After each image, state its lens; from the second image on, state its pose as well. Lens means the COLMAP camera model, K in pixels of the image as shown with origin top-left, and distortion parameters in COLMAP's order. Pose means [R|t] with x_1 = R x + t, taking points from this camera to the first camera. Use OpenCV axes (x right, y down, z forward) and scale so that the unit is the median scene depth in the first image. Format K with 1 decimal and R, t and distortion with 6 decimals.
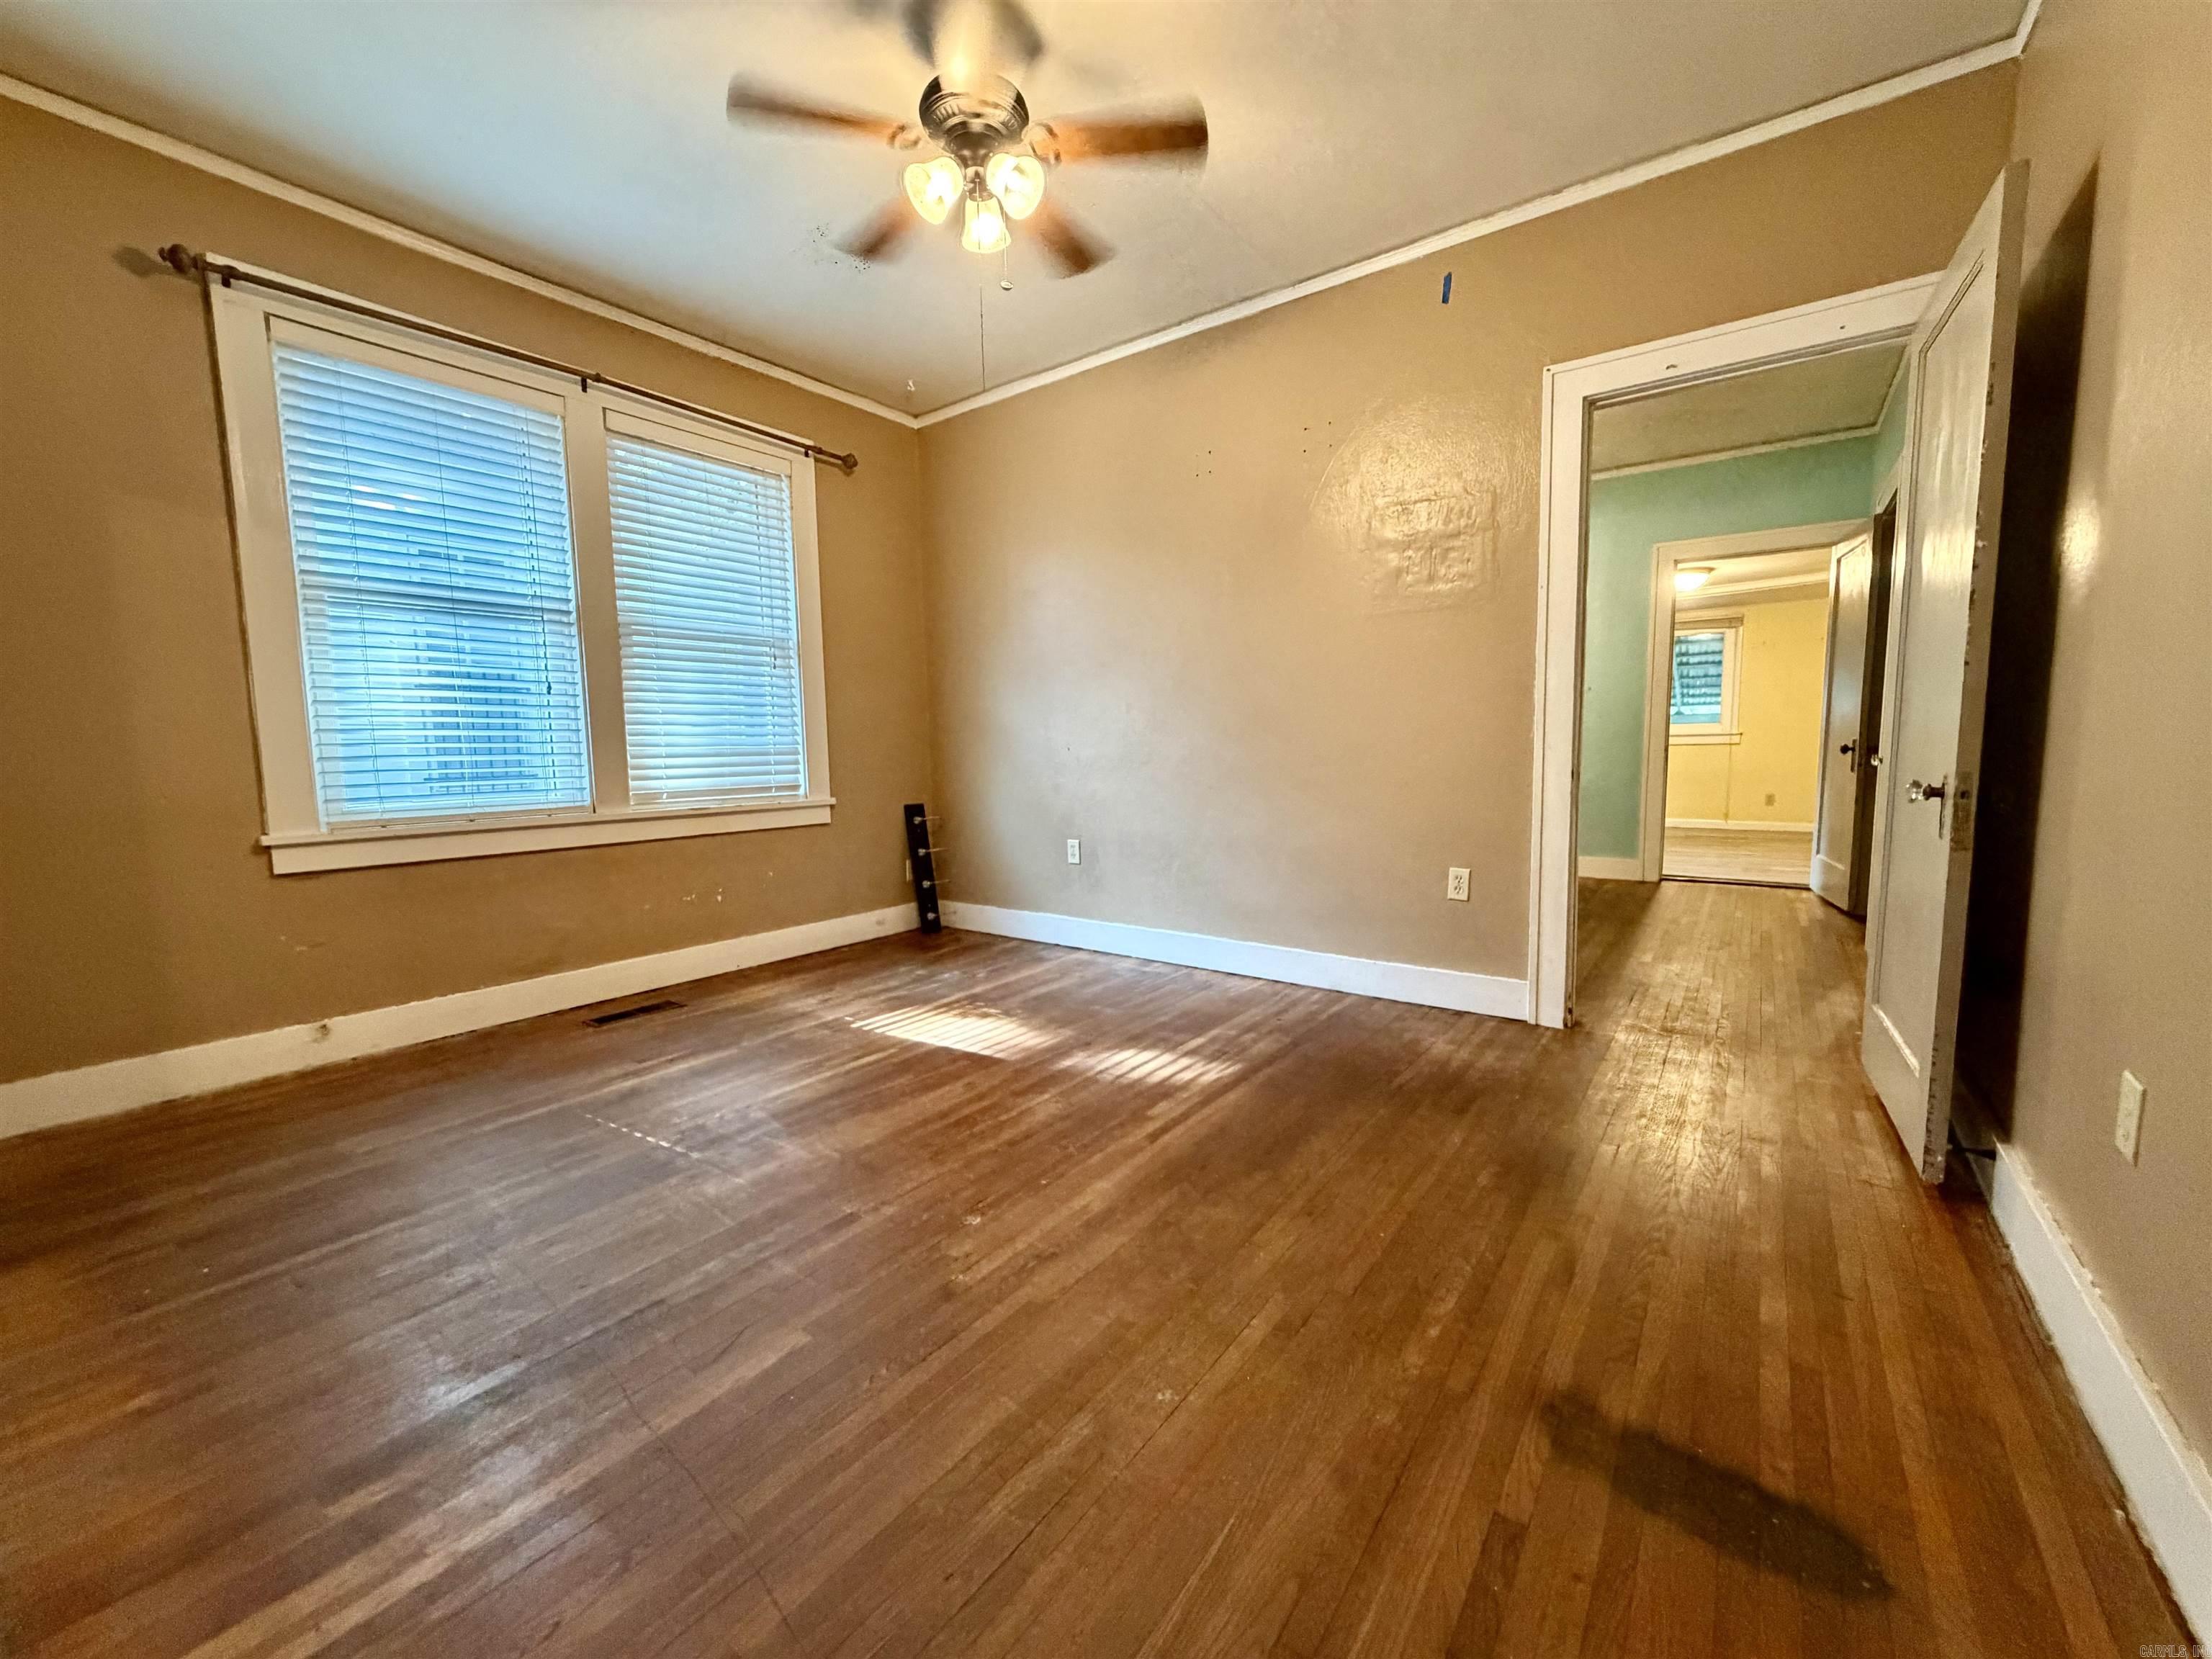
lens RADIAL K [[894.9, 0, 1100.3], [0, 894.9, 819.9], [0, 0, 1]] dist [-0.002671, -0.000460]
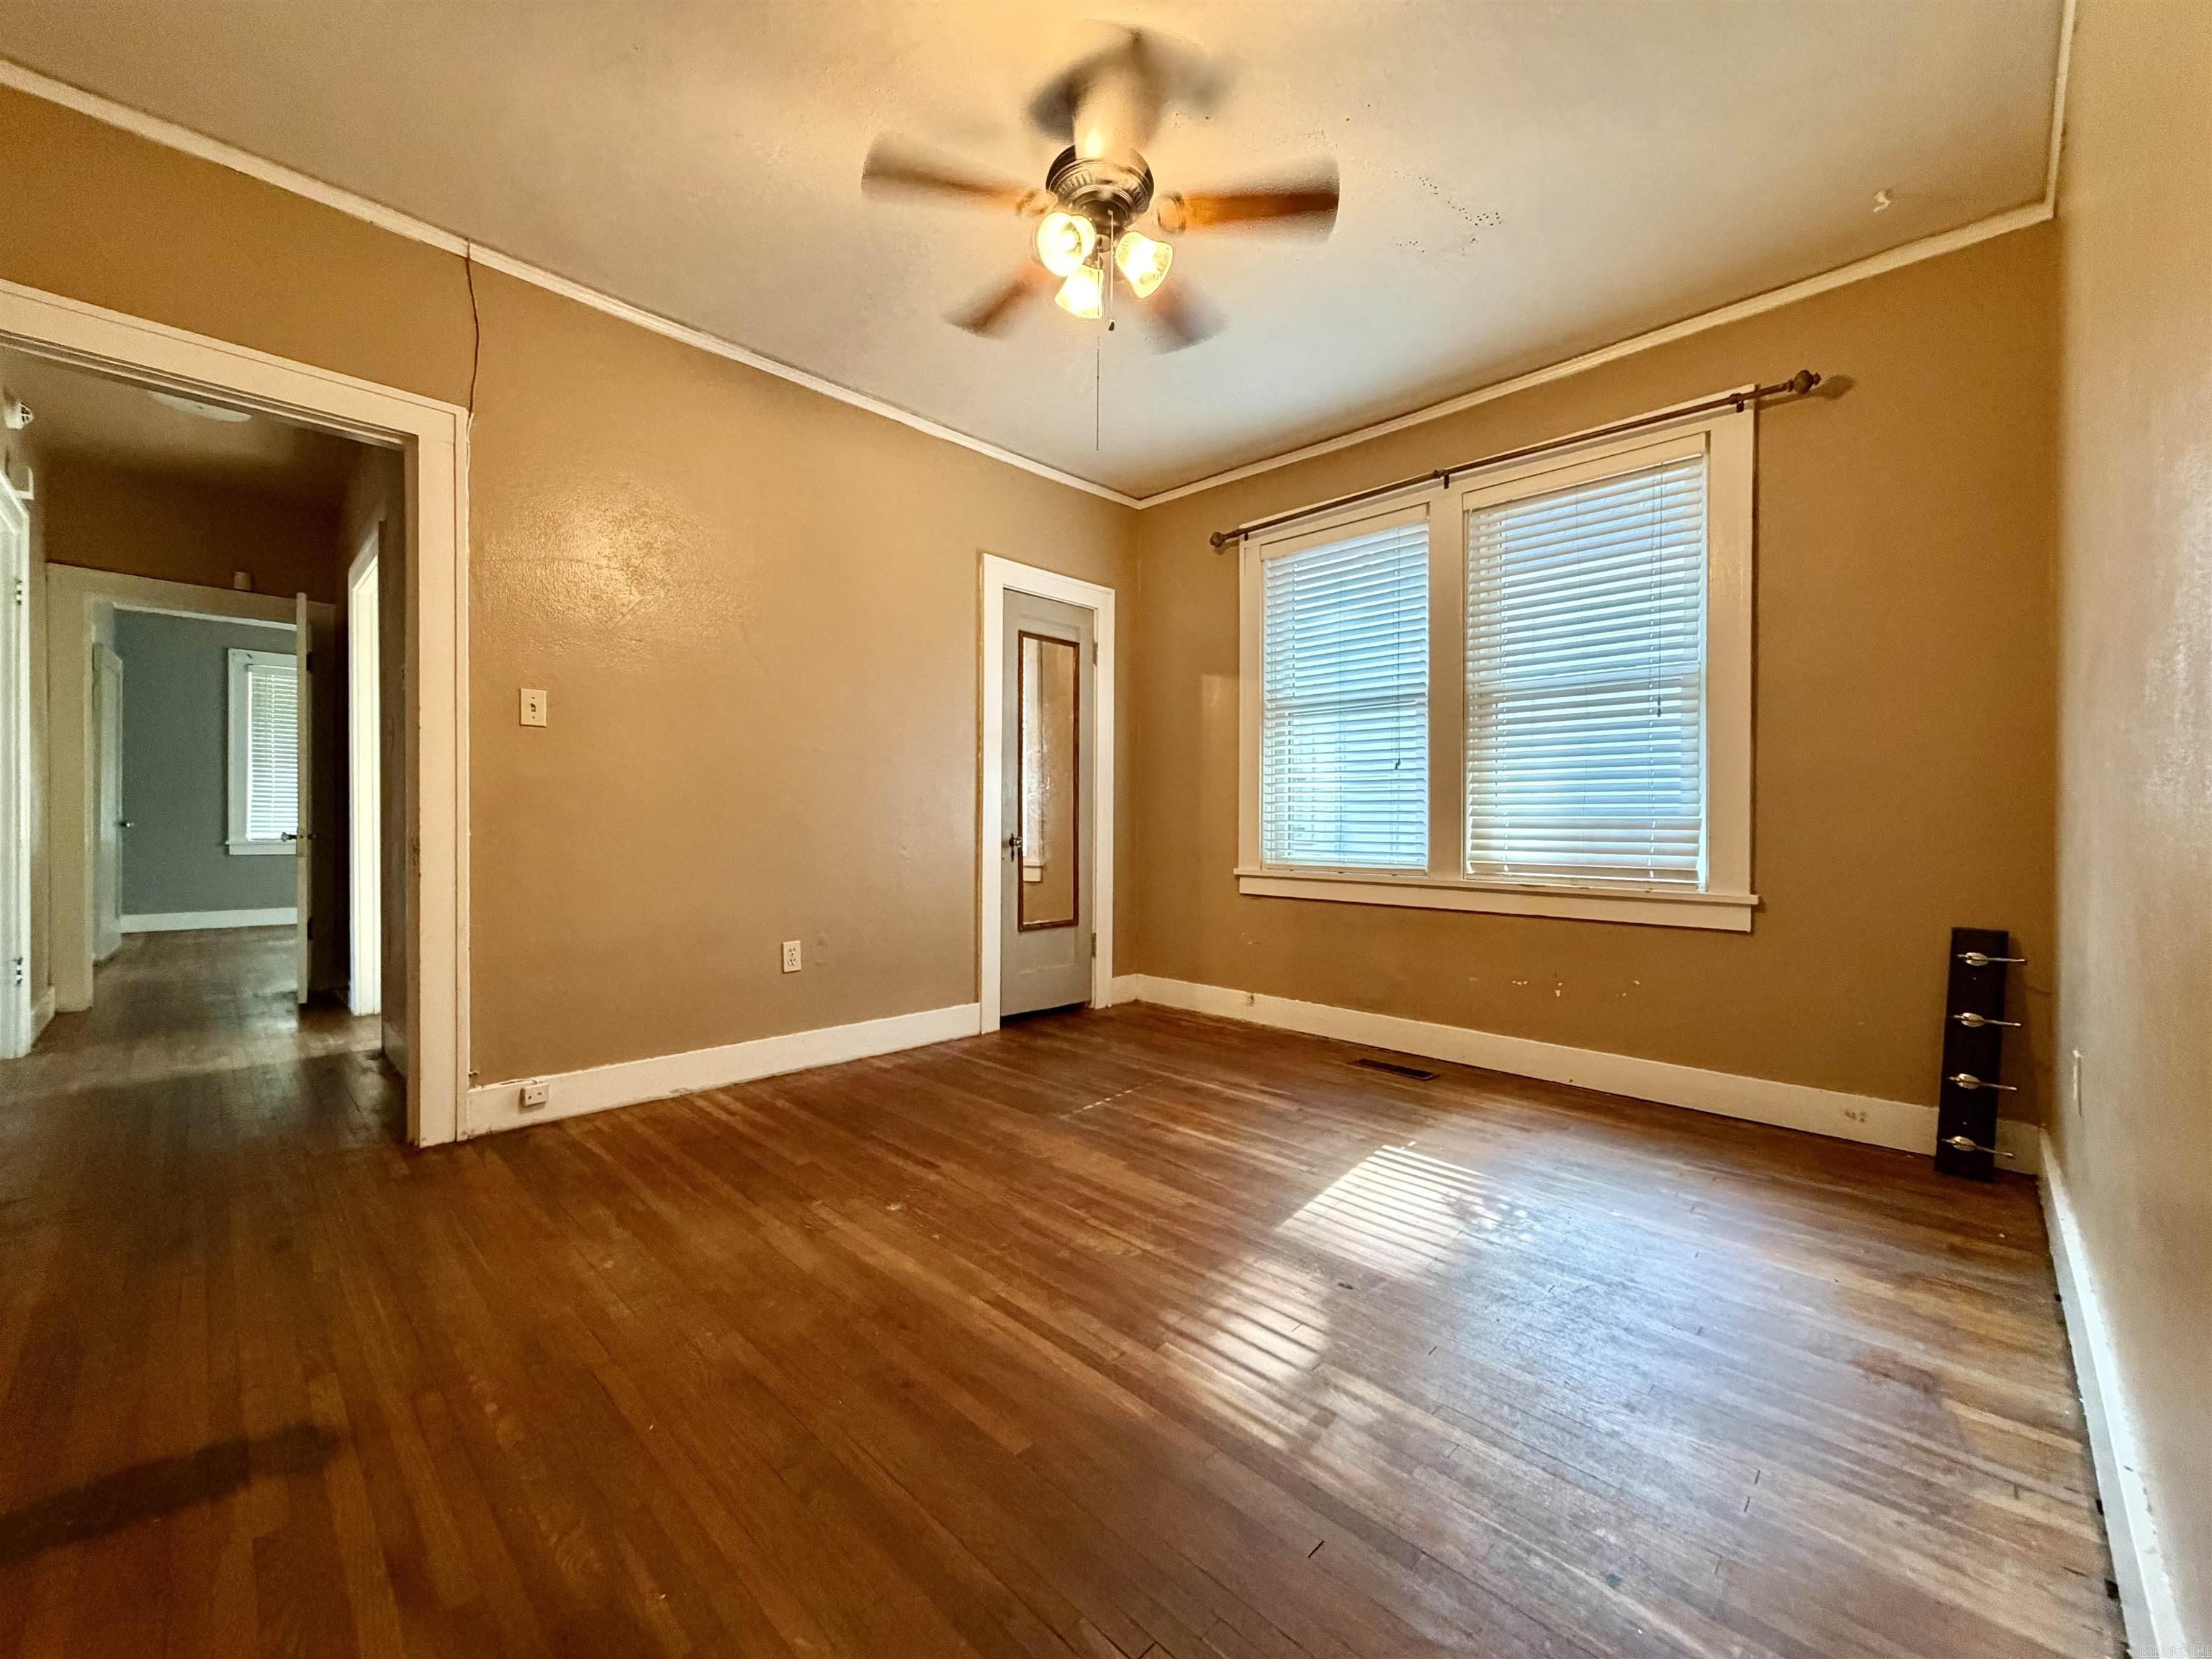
lens RADIAL K [[879.9, 0, 1099.0], [0, 879.9, 830.2], [0, 0, 1]] dist [-0.002100, 0.000101]
pose [[-0.140727, 0.021507, -0.989815, 0.587377], [-0.089144, 0.995428, 0.034303, -0.072193], [0.986027, 0.093064, -0.138166, 0.835064]]
